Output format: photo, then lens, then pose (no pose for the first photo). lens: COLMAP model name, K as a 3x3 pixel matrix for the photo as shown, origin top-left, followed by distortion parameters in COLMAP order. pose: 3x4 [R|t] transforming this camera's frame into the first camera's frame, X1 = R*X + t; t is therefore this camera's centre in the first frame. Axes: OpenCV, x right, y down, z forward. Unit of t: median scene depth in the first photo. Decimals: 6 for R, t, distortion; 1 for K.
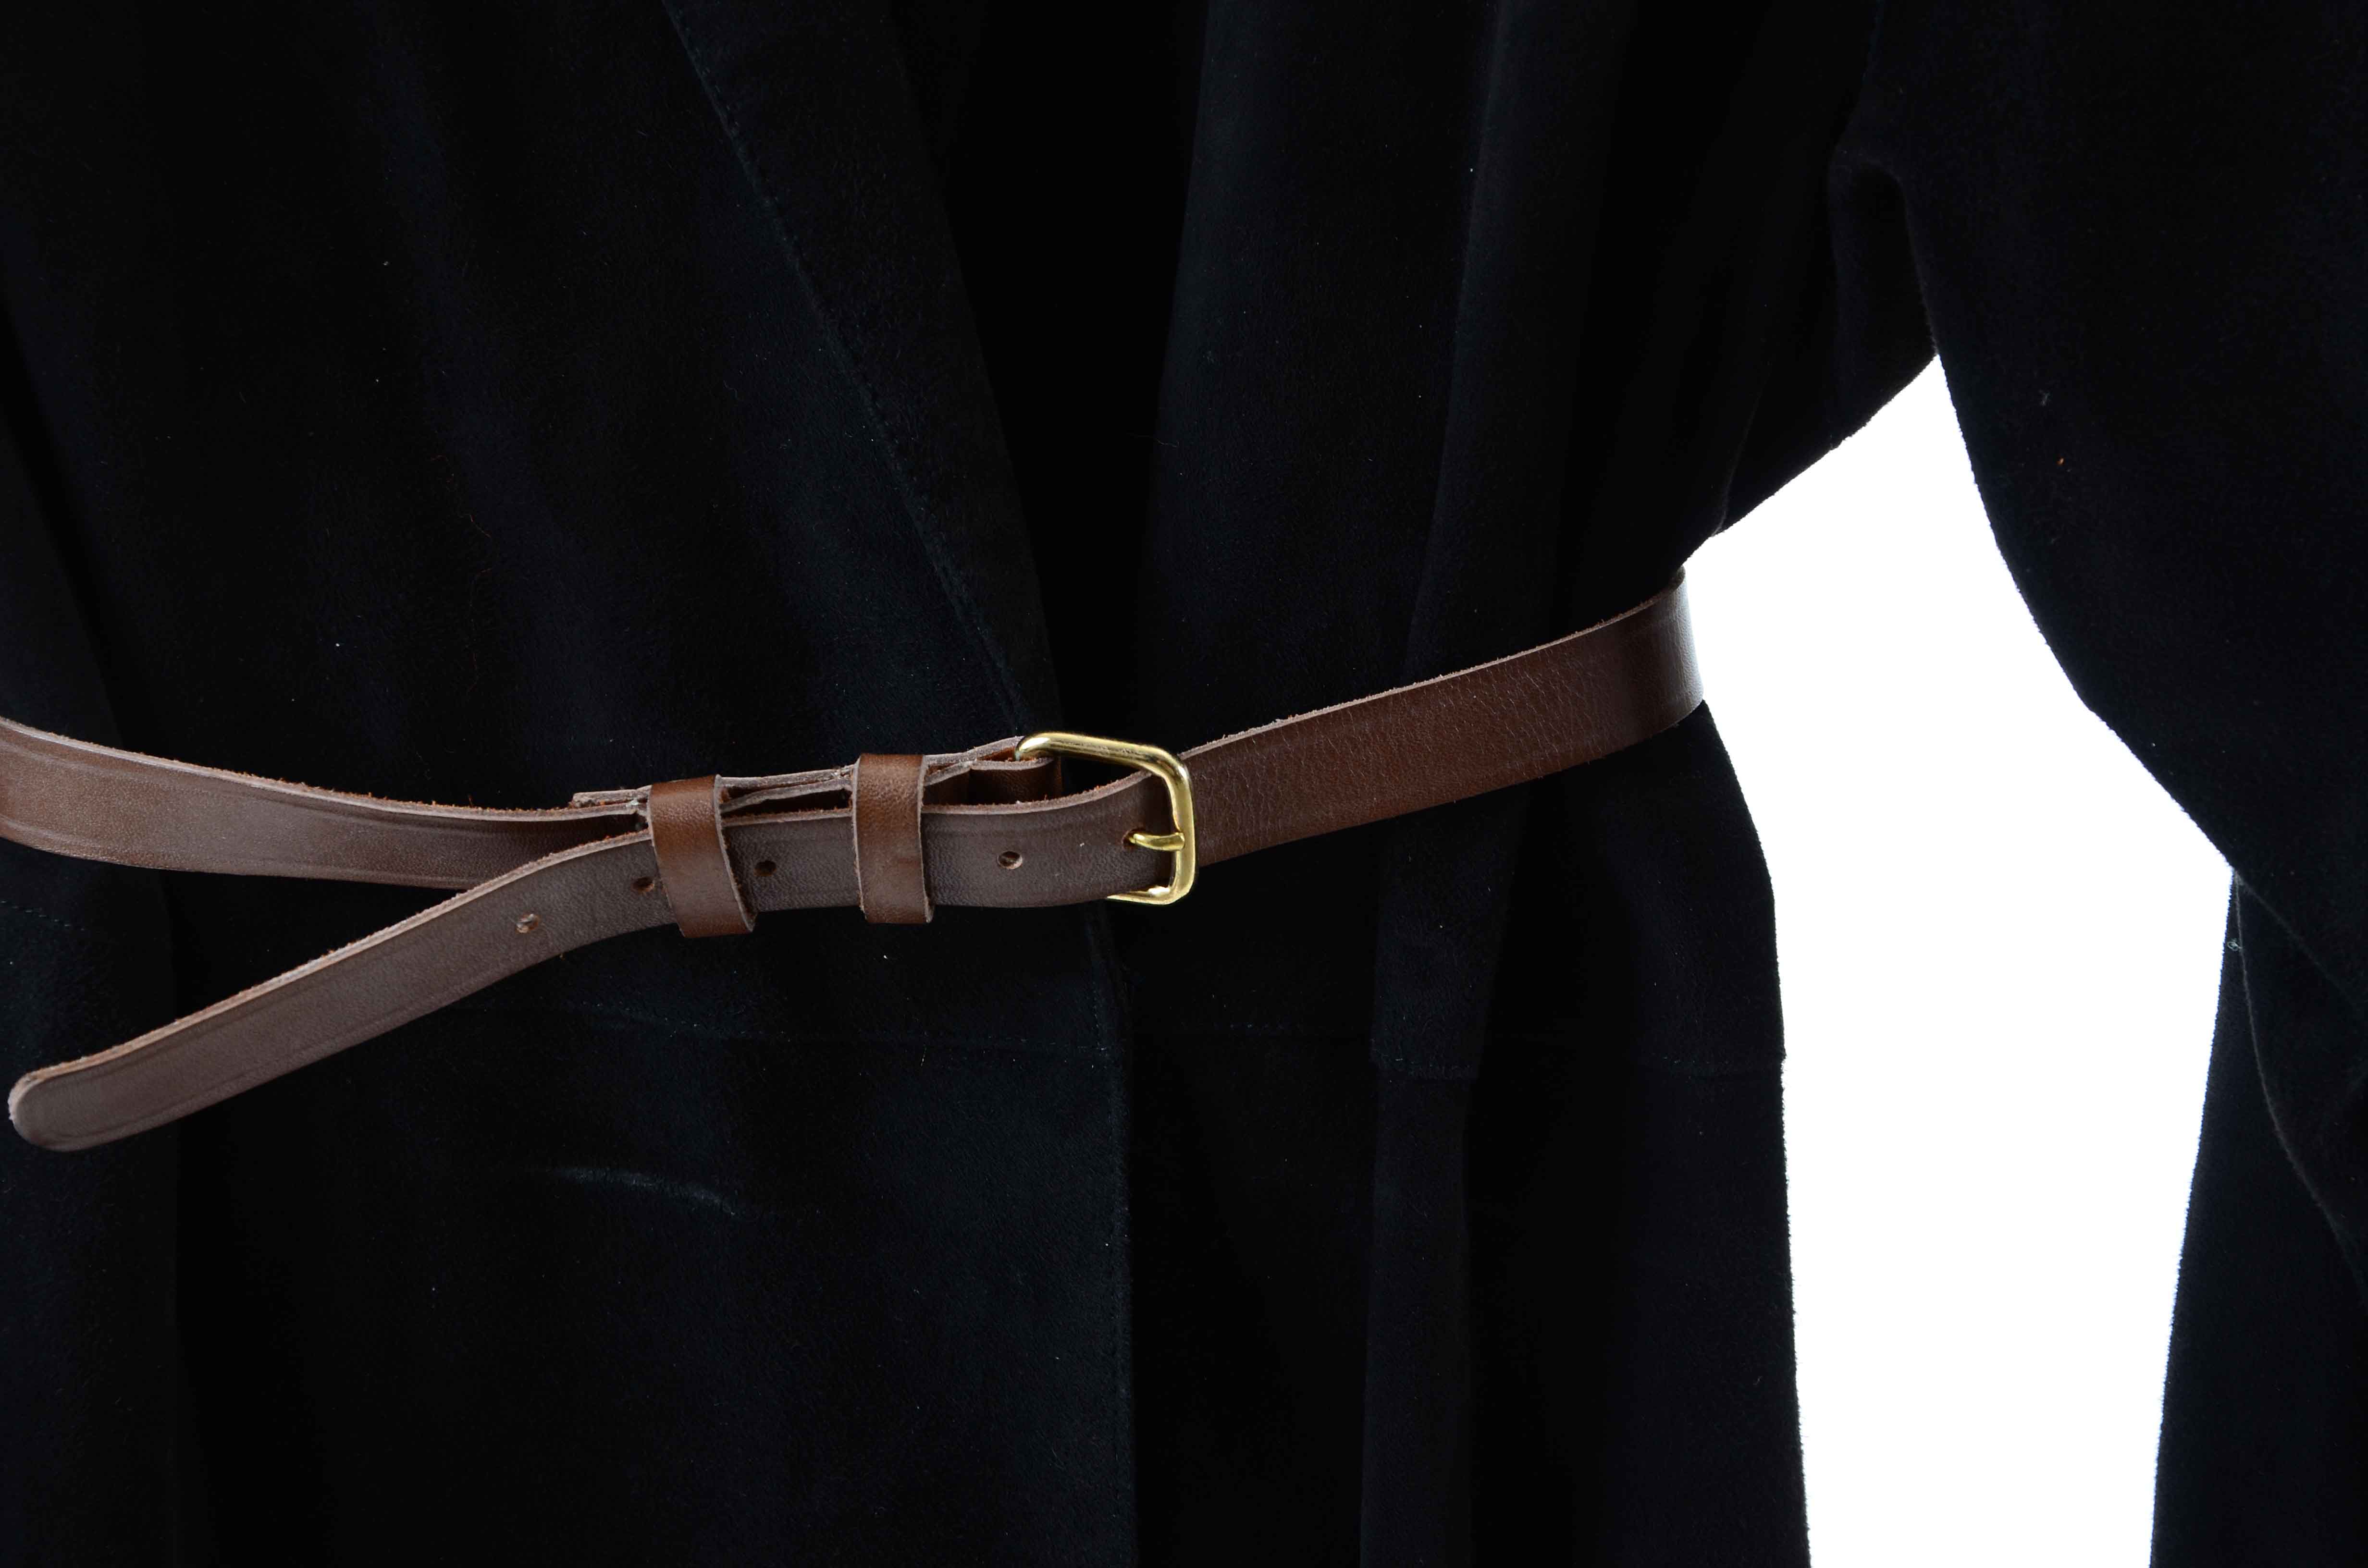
lens RADIAL K [[6166.7, 0, 1173.3], [0, 6166.7, 788.1], [0, 0, 1]] dist [0.362205, 0.000000]
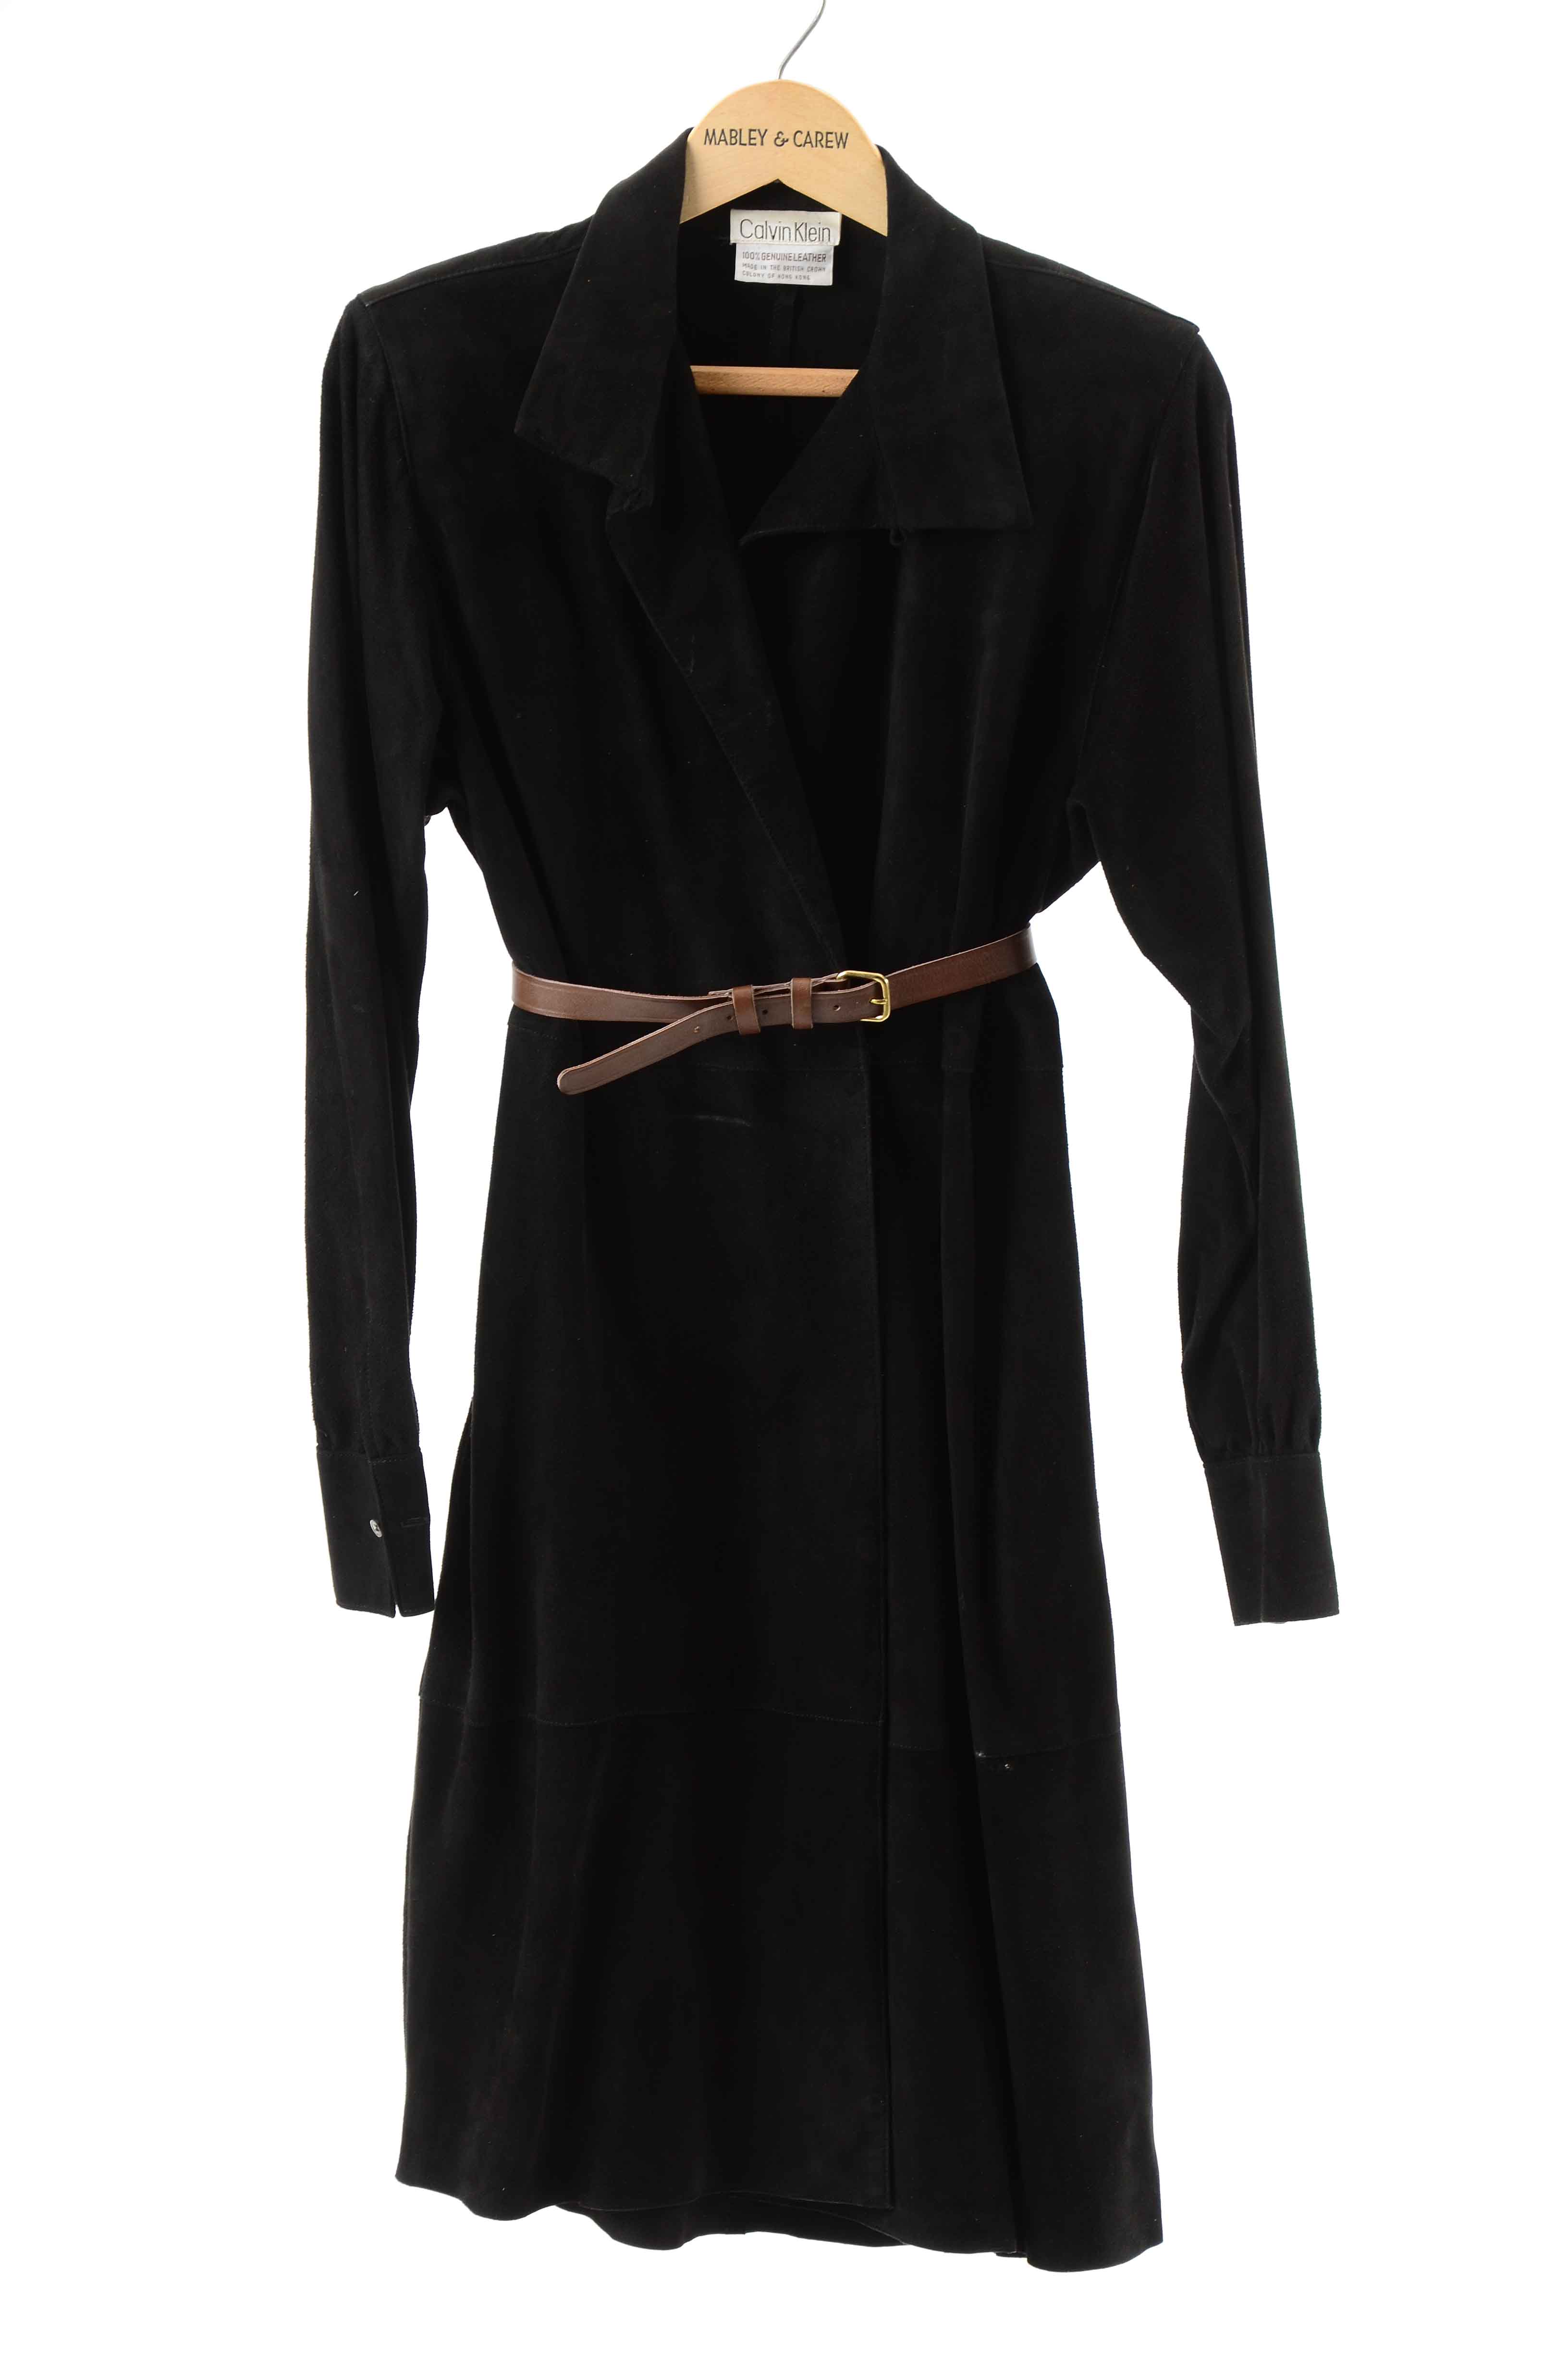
lens RADIAL K [[6657.9, 0, 789.7], [0, 6657.9, 1187.2], [0, 0, 1]] dist [0.165044, 0.000000]
pose [[0.999495, -0.021569, 0.023315, -0.140081], [0.022690, 0.998543, -0.048965, 0.290668], [-0.022225, 0.049469, 0.998528, -2.686579]]
